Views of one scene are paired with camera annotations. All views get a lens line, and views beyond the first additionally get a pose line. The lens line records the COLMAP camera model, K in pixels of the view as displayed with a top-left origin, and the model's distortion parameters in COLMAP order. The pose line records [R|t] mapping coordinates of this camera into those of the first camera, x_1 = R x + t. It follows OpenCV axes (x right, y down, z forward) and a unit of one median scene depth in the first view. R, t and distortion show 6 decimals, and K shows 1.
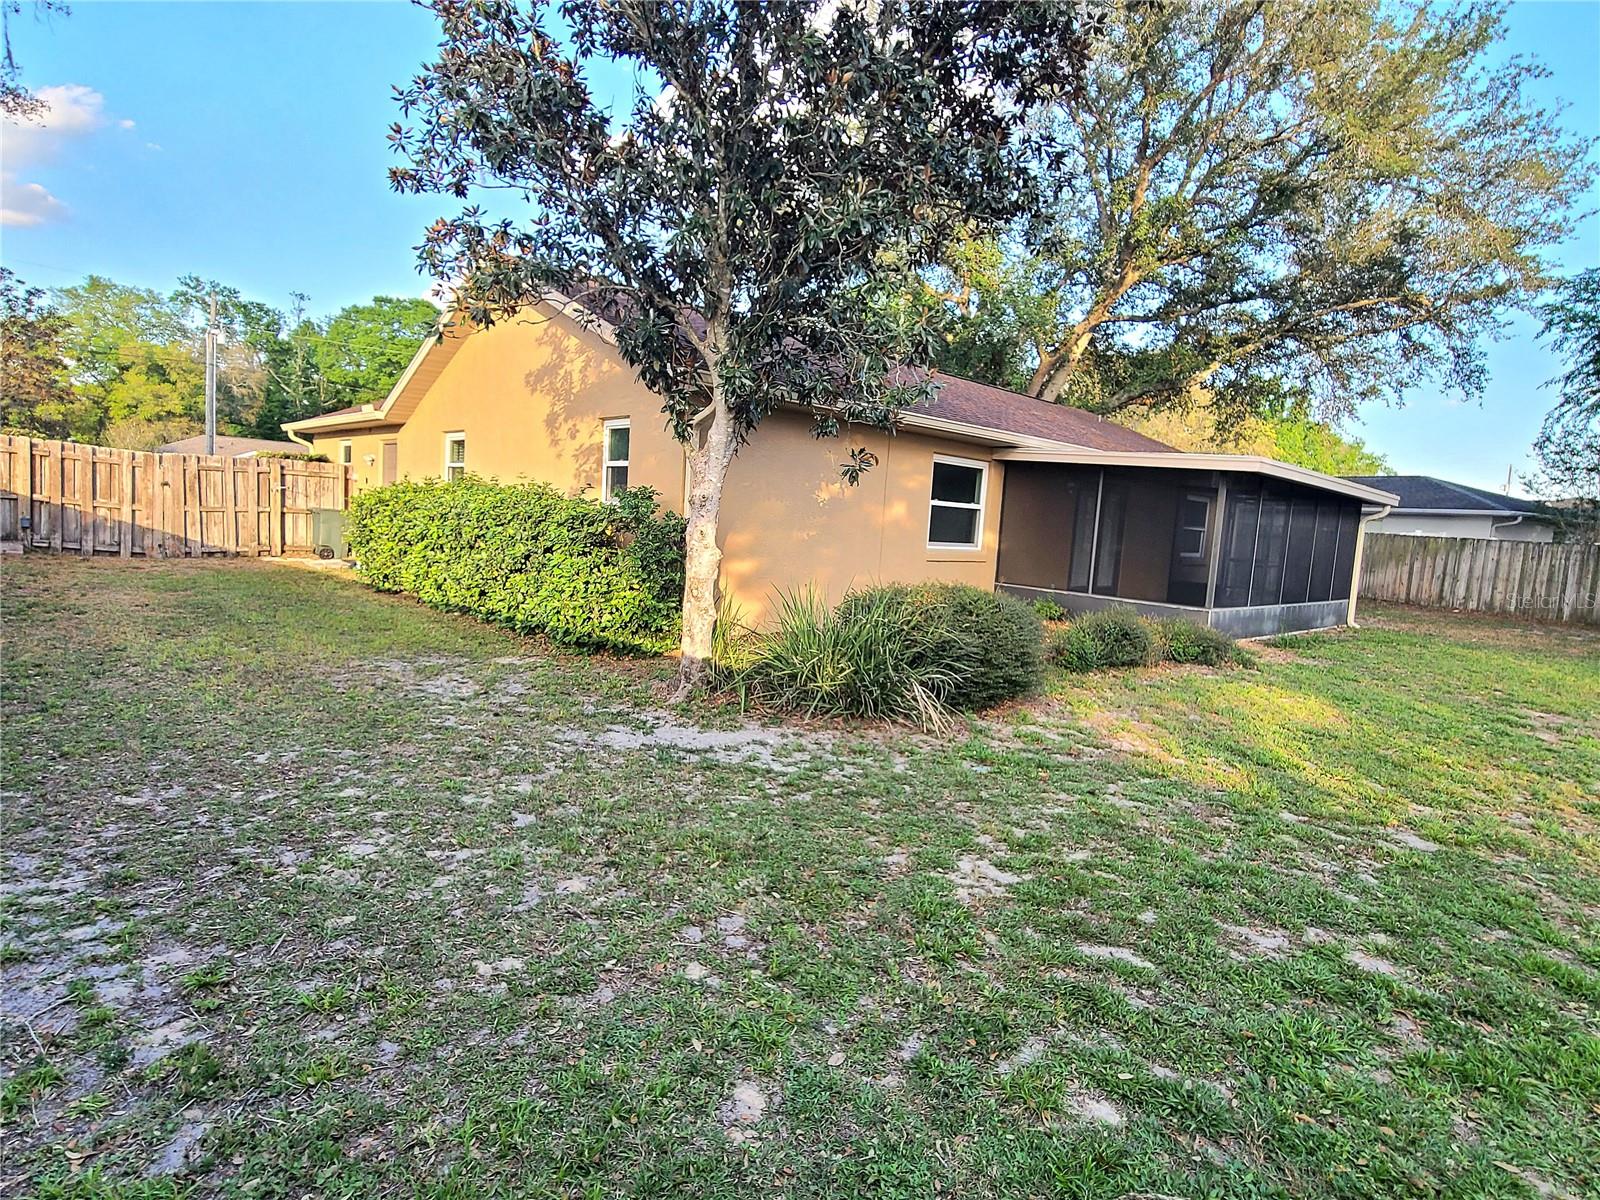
lens RADIAL K [[818.8, 0, 799.4], [0, 818.8, 596.9], [0, 0, 1]] dist [-0.002058, 0.001423]
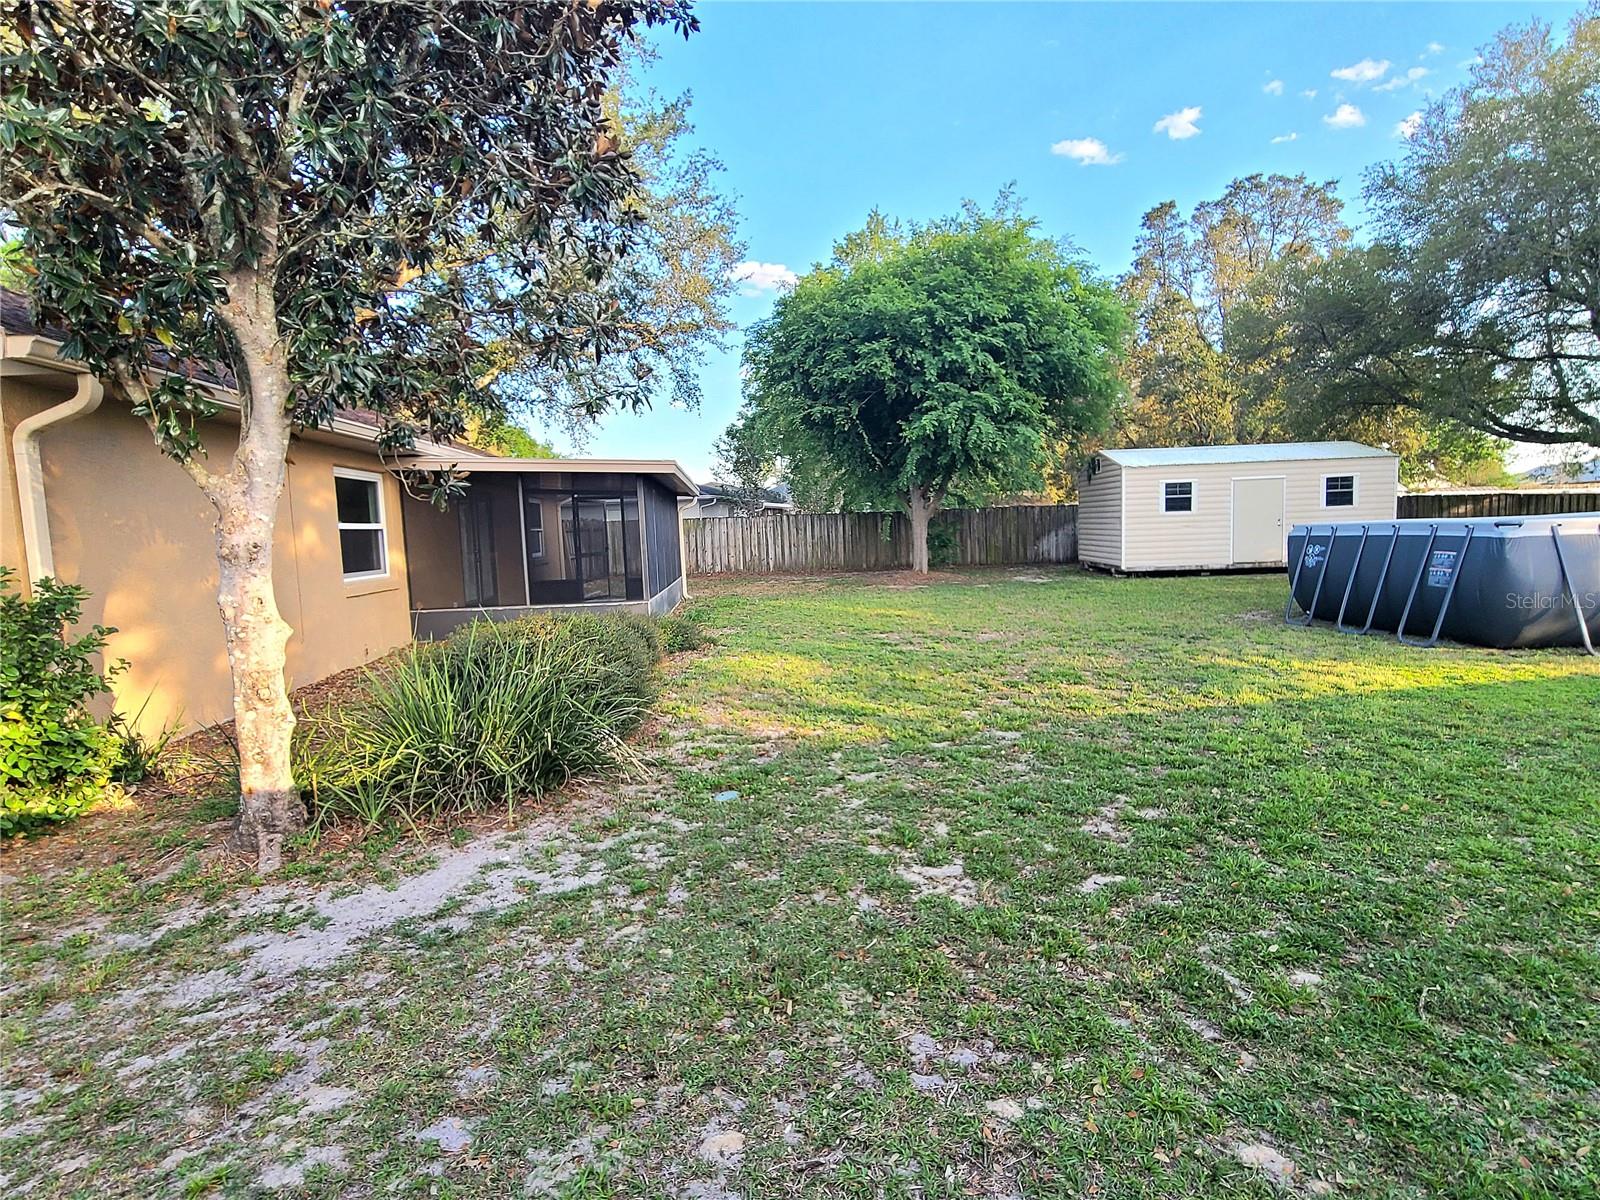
lens RADIAL K [[818.8, 0, 799.4], [0, 818.8, 596.9], [0, 0, 1]] dist [-0.002058, 0.001423]
pose [[0.616405, -0.153796, 0.772264, -0.425547], [0.156418, 0.985112, 0.071335, -0.072027], [-0.771737, 0.076825, 0.631284, 0.319183]]
